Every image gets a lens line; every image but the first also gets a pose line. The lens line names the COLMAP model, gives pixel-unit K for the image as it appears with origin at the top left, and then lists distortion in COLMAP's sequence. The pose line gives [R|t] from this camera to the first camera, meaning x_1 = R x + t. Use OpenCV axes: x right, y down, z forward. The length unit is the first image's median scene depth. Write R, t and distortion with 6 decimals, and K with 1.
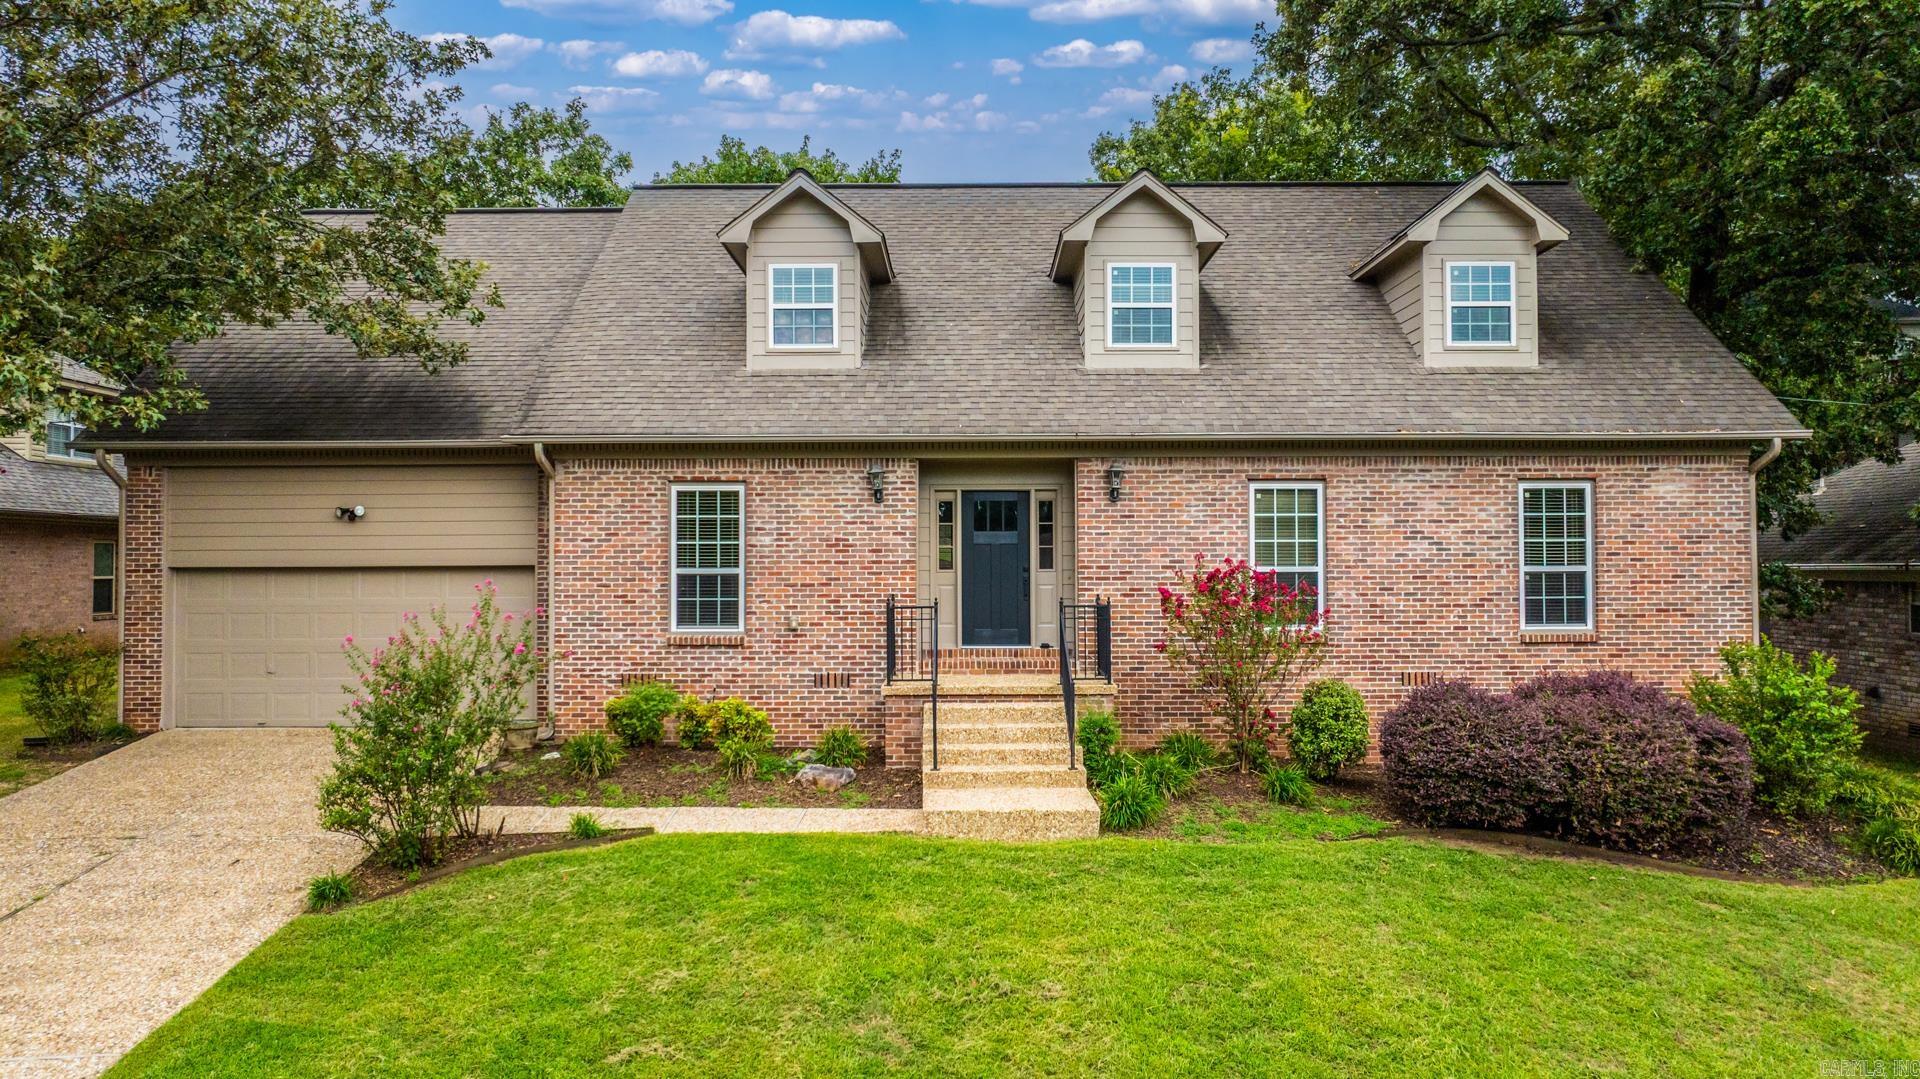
lens RADIAL K [[1360.7, 0, 960.0], [0, 1360.7, 539.5], [0, 0, 1]] dist [-0.027819, -0.000851]
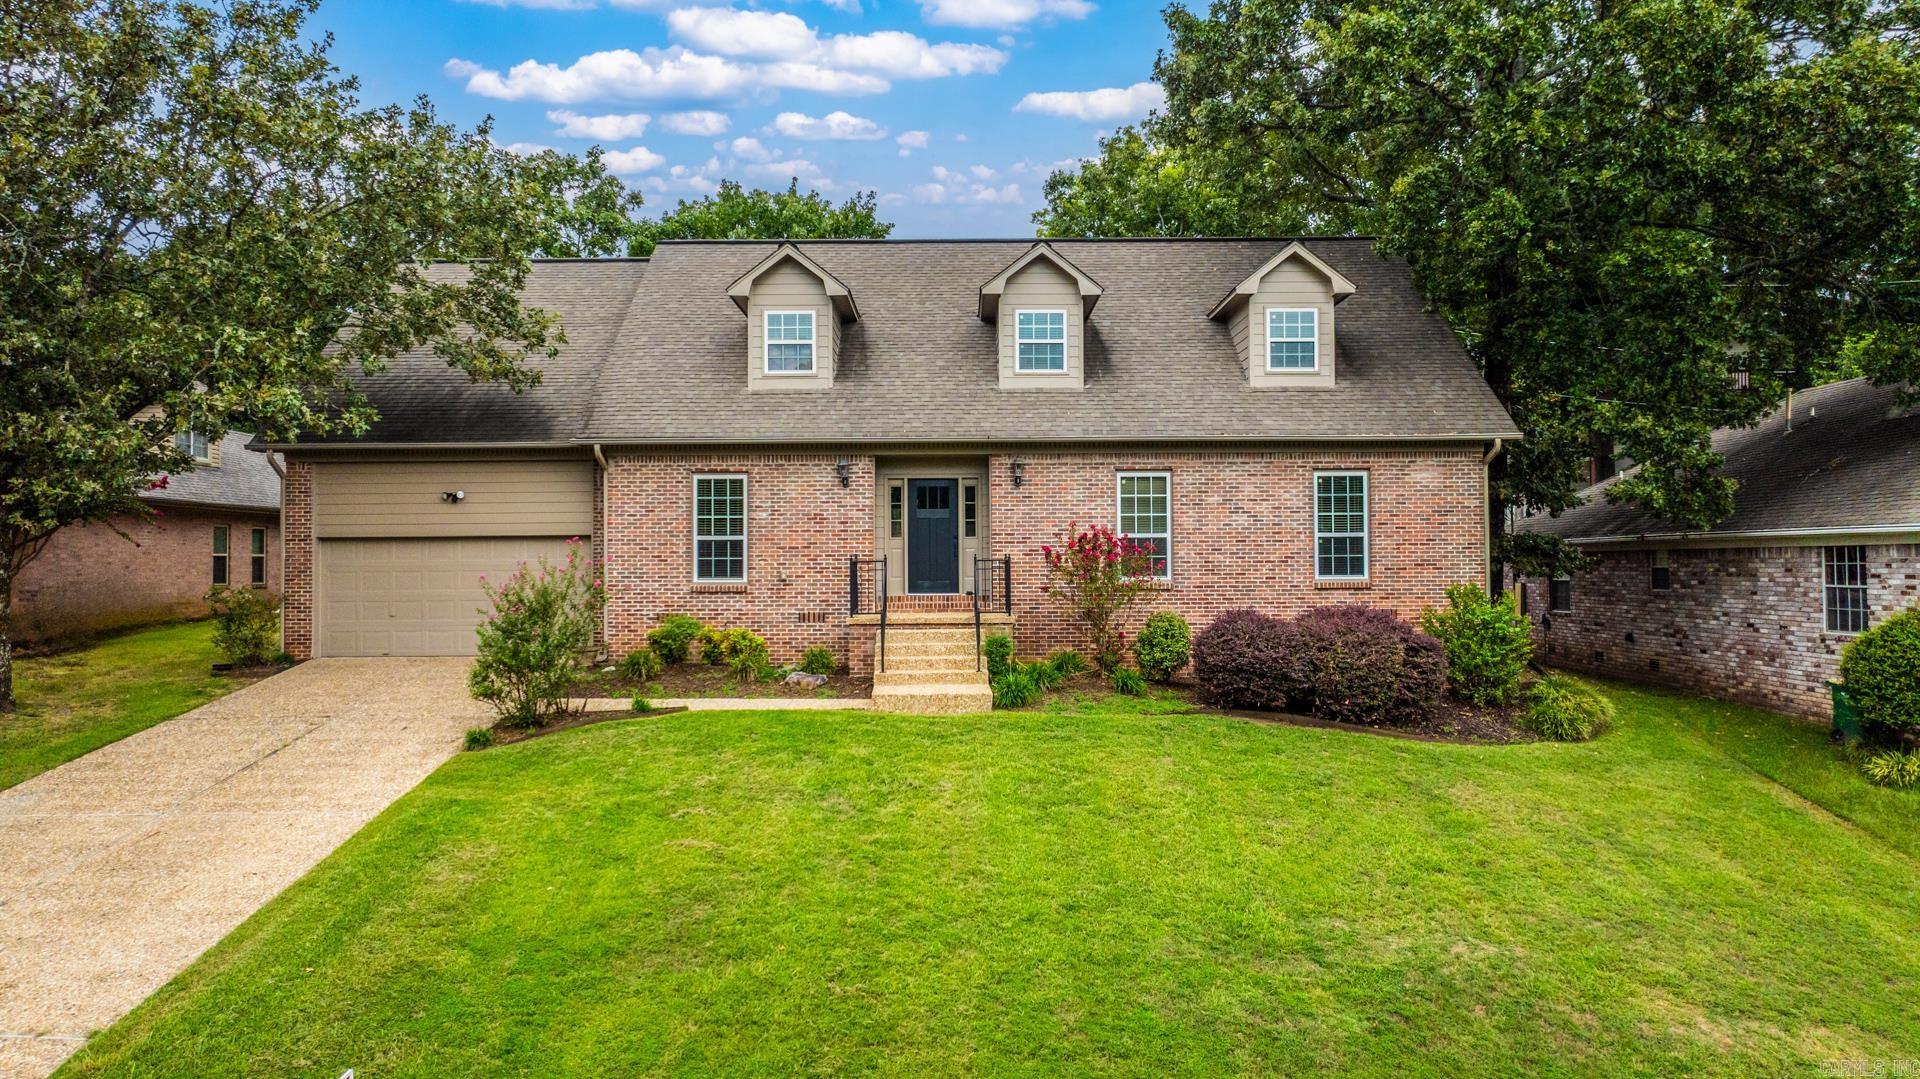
lens RADIAL K [[1360.5, 0, 960.0], [0, 1360.5, 539.5], [0, 0, 1]] dist [-0.041661, 0.056718]
pose [[0.999978, -0.002150, 0.006336, 0.046545], [0.002151, 0.999998, -0.000233, 0.025945], [-0.006335, 0.000246, 0.999980, -0.367311]]
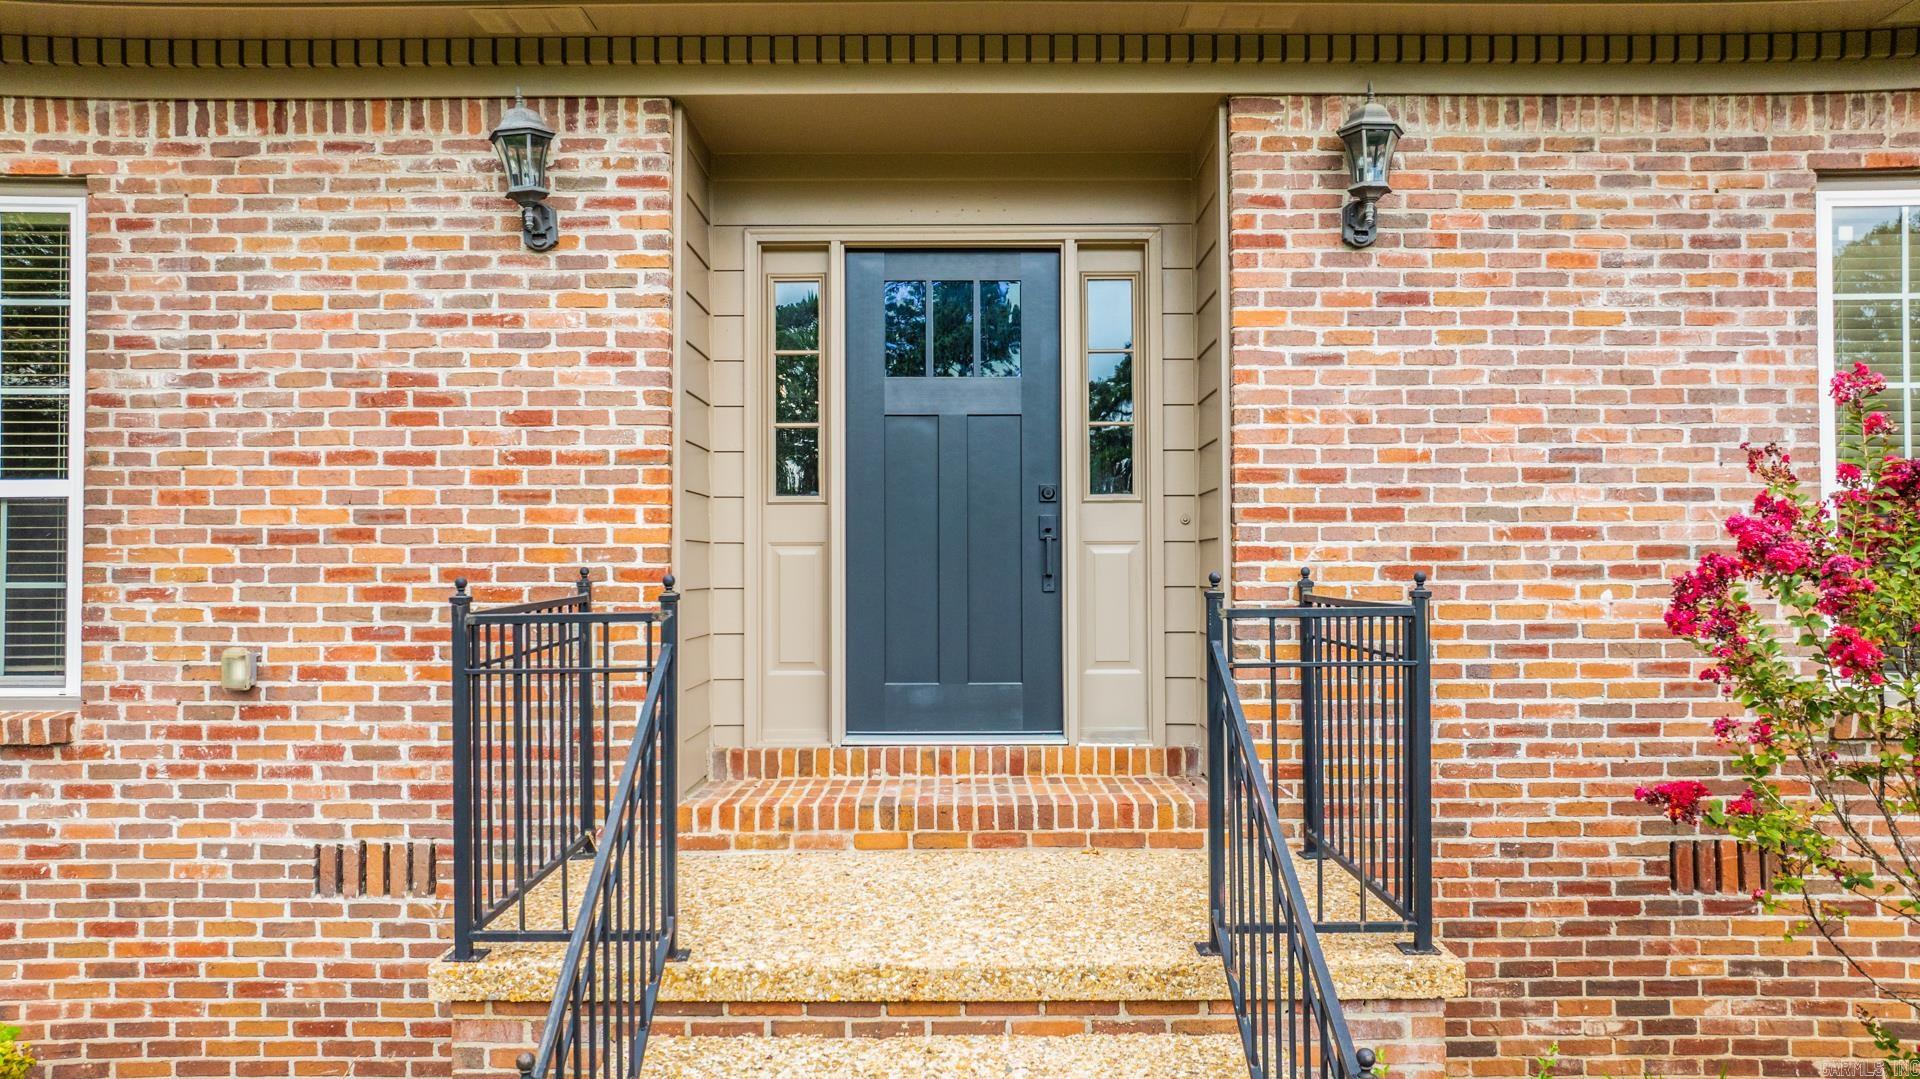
lens RADIAL K [[1360.5, 0, 960.0], [0, 1360.5, 539.5], [0, 0, 1]] dist [-0.041661, 0.056718]
pose [[0.999993, 0.000186, 0.003739, 0.027979], [-0.000168, 0.999989, -0.004736, 0.035438], [-0.003740, 0.004736, 0.999982, 0.713144]]
